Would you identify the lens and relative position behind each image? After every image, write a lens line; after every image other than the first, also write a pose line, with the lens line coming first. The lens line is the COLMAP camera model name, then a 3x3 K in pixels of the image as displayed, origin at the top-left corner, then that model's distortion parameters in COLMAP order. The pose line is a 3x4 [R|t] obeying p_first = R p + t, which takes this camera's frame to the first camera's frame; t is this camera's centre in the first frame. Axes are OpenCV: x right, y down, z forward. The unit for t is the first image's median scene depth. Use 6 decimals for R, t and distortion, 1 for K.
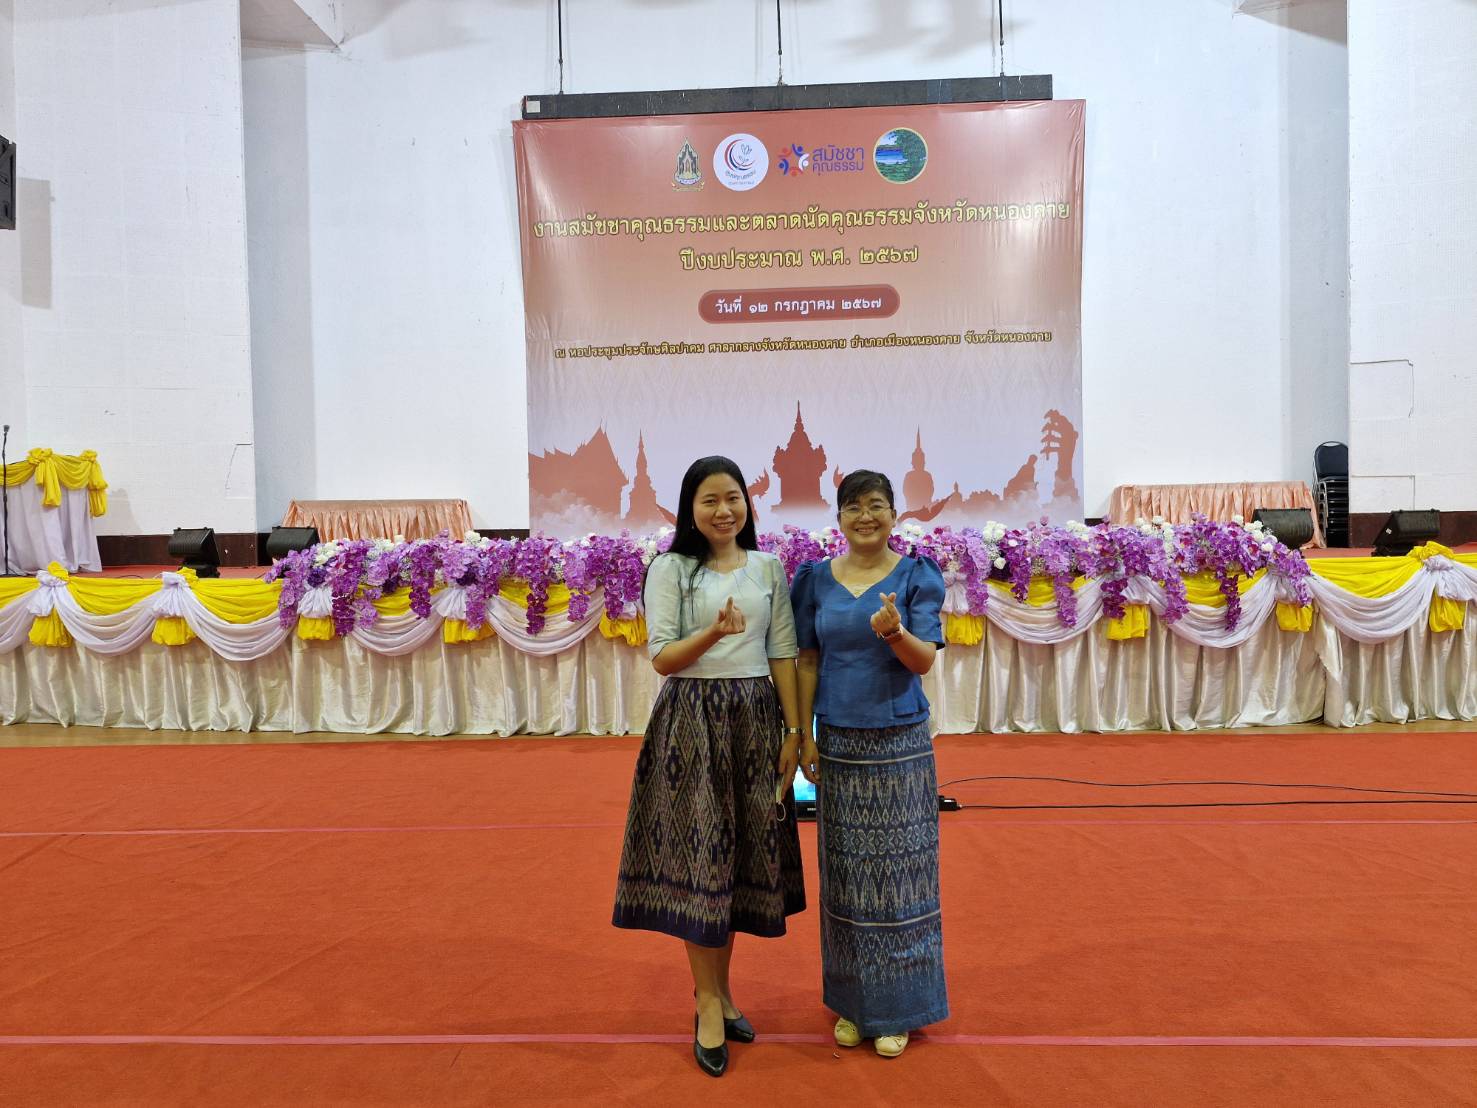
lens RADIAL K [[1028.4, 0, 734.8], [0, 1028.4, 544.0], [0, 0, 1]] dist [0.073851, -0.069305]
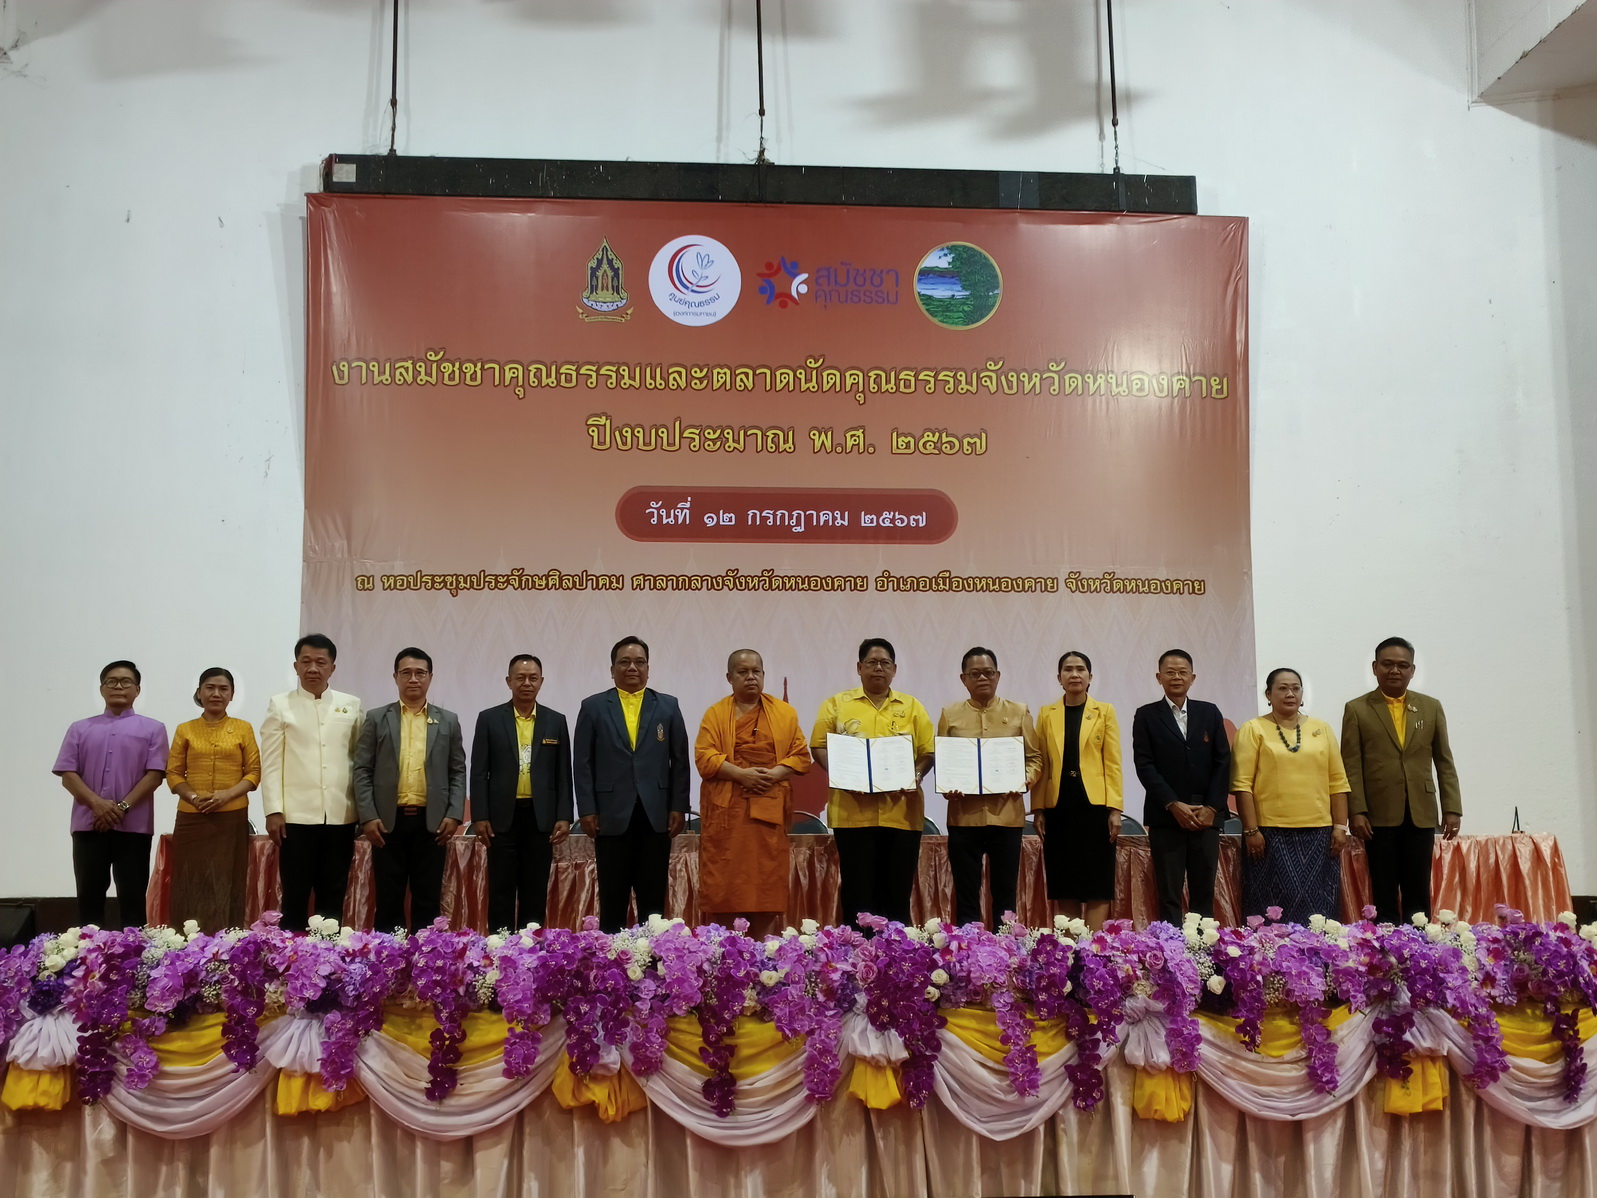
lens RADIAL K [[1962.1, 0, 761.3], [0, 1962.1, 580.3], [0, 0, 1]] dist [0.041053, 0.000000]
pose [[0.992311, 0.035479, 0.118573, -0.145476], [-0.015296, 0.985842, -0.166976, -0.017145], [-0.122818, 0.163878, 0.978805, -0.141391]]
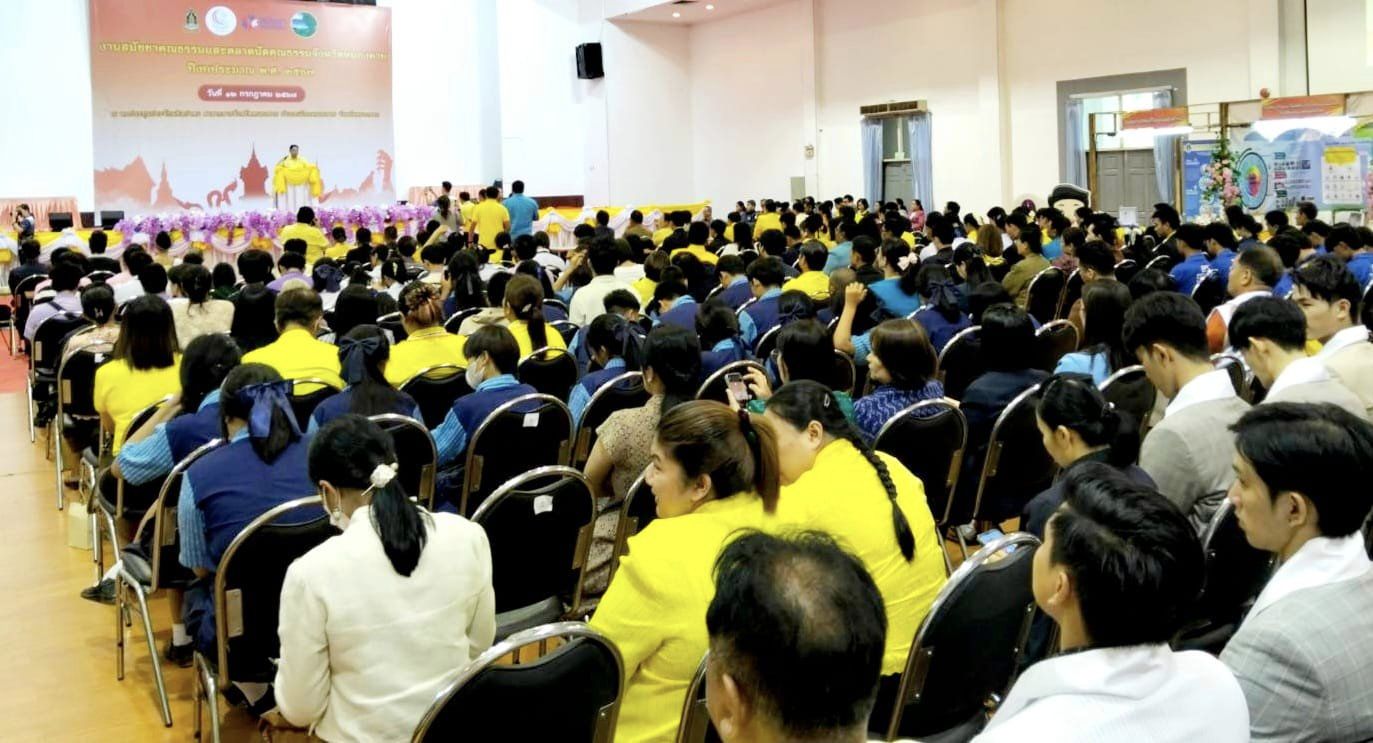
lens RADIAL K [[1154.8, 0, 789.5], [0, 1154.8, 211.4], [0, 0, 1]] dist [-0.040917, -0.031600]
pose [[0.762368, -0.021543, 0.646785, -0.985902], [0.027571, 0.999620, 0.000798, 0.029456], [-0.646556, 0.017224, 0.762672, -2.266071]]
